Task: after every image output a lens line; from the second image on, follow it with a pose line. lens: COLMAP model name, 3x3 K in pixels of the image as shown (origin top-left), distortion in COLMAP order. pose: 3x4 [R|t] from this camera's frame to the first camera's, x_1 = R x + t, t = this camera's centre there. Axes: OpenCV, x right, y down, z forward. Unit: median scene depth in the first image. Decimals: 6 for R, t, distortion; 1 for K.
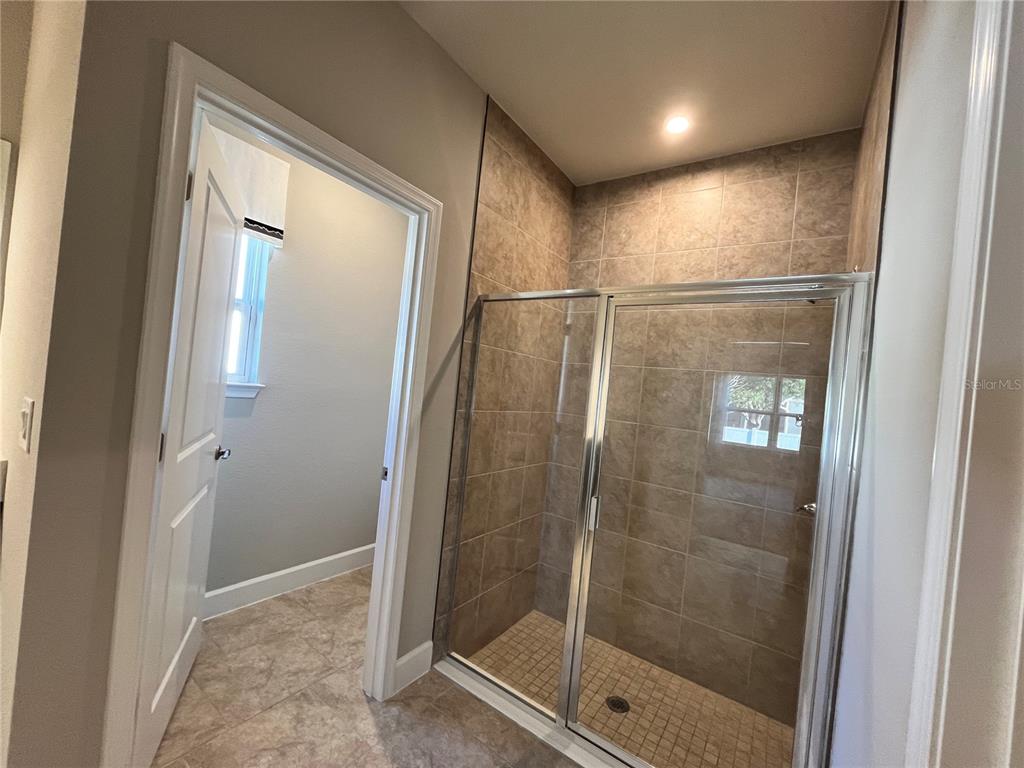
lens RADIAL K [[415.0, 0, 511.2], [0, 415.0, 387.1], [0, 0, 1]] dist [-0.002569, 0.000024]
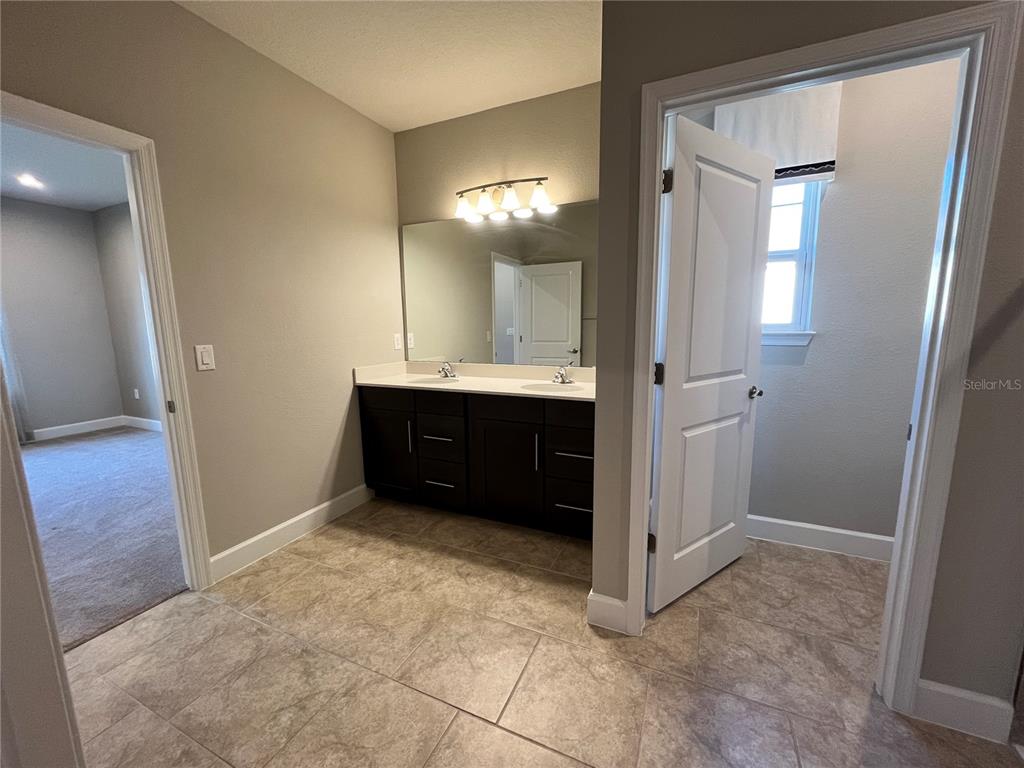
lens RADIAL K [[415.0, 0, 509.7], [0, 415.0, 387.7], [0, 0, 1]] dist [-0.002569, 0.000024]
pose [[0.169039, 0.051642, -0.984256, 0.308031], [0.028345, 0.997959, 0.057229, 0.061252], [0.985202, -0.037573, 0.167230, 0.147262]]
